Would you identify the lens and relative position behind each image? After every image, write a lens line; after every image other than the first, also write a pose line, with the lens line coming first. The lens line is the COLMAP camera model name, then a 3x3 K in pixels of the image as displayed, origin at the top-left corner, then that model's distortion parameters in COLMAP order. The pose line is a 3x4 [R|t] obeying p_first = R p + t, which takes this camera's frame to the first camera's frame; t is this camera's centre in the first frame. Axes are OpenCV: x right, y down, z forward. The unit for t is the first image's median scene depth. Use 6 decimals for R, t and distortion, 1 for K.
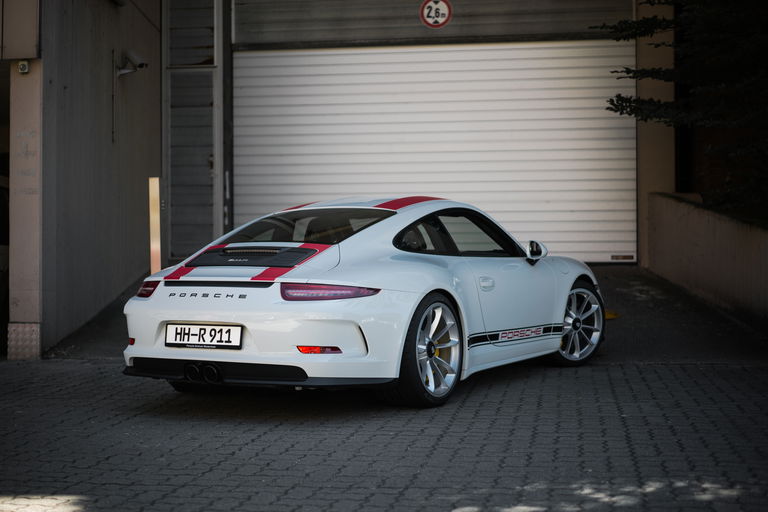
lens RADIAL K [[1204.1, 0, 384.0], [0, 1204.1, 256.0], [0, 0, 1]] dist [0.015889, -0.115140]
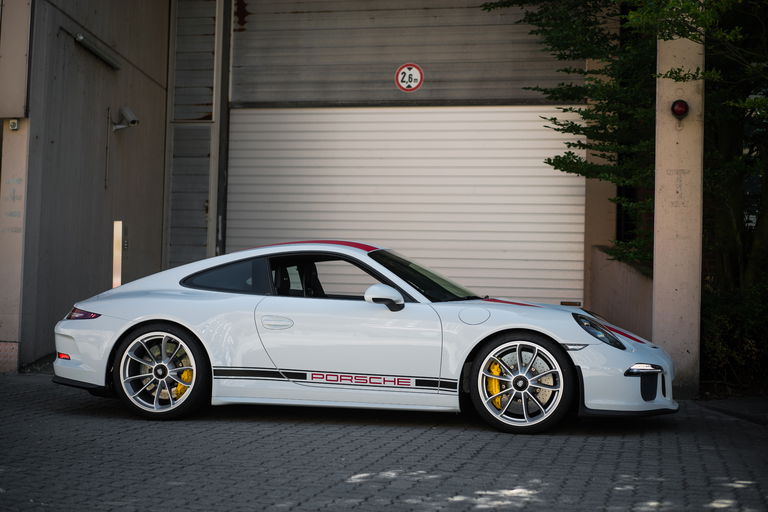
lens RADIAL K [[1204.1, 0, 384.0], [0, 1204.1, 256.0], [0, 0, 1]] dist [0.015889, -0.115140]
pose [[0.997095, 0.028469, -0.070641, 0.149570], [-0.030988, 0.998913, -0.034819, 0.001628], [0.069573, 0.036907, 0.996894, -0.147561]]
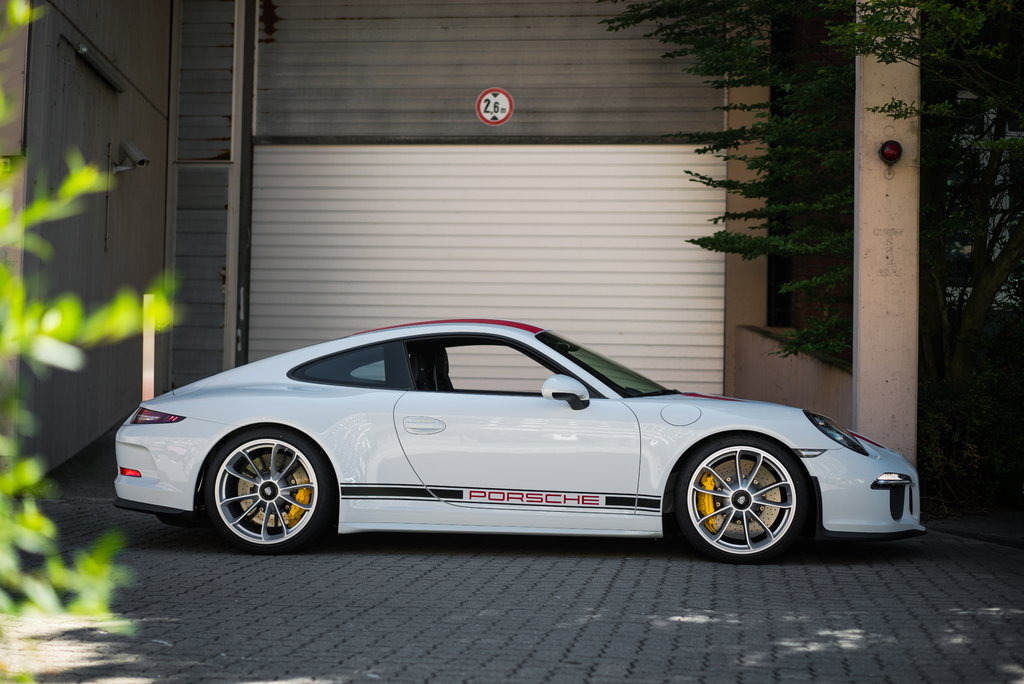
lens RADIAL K [[1605.5, 0, 512.0], [0, 1605.5, 342.0], [0, 0, 1]] dist [0.015889, -0.115140]
pose [[0.999367, 0.025508, 0.024809, 0.045713], [-0.024576, 0.999006, -0.037199, 0.007015], [-0.025733, 0.036566, 0.999000, -0.178764]]
